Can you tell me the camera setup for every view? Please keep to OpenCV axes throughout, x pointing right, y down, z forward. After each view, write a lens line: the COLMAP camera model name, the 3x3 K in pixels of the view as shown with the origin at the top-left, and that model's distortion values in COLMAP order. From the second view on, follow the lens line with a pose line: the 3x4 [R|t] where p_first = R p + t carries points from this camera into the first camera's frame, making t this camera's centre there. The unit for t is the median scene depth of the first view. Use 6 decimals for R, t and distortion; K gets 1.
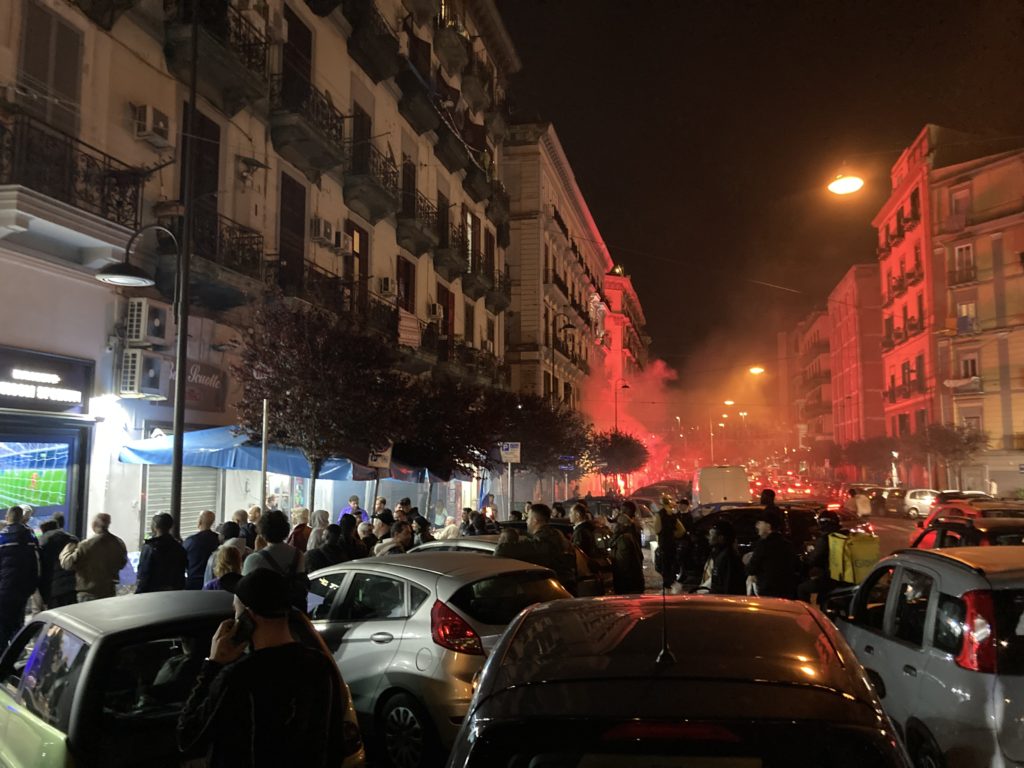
lens RADIAL K [[840.5, 0, 512.0], [0, 840.5, 384.0], [0, 0, 1]] dist [-0.009394, -0.007800]
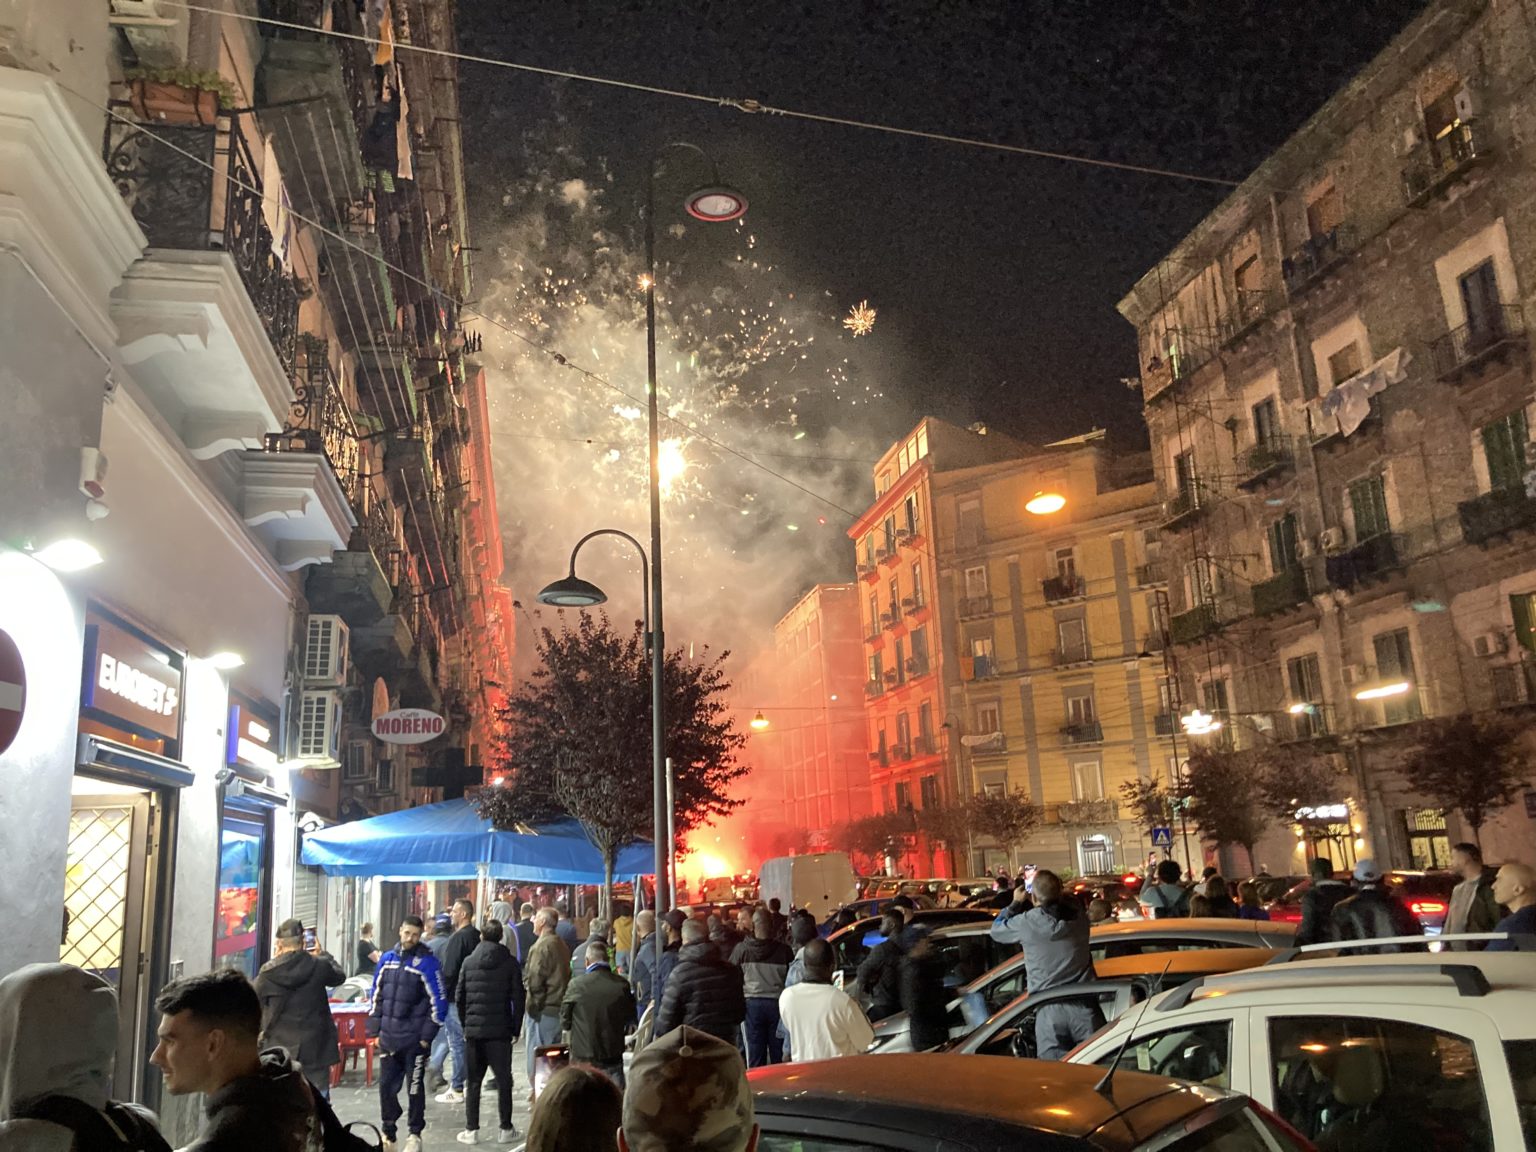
lens RADIAL K [[1260.8, 0, 768.0], [0, 1260.8, 576.0], [0, 0, 1]] dist [-0.009394, -0.007800]
pose [[0.916823, 0.046207, 0.396612, -0.122179], [0.007345, 0.991162, -0.132453, 0.000734], [-0.399227, 0.124349, 0.908381, -0.015469]]
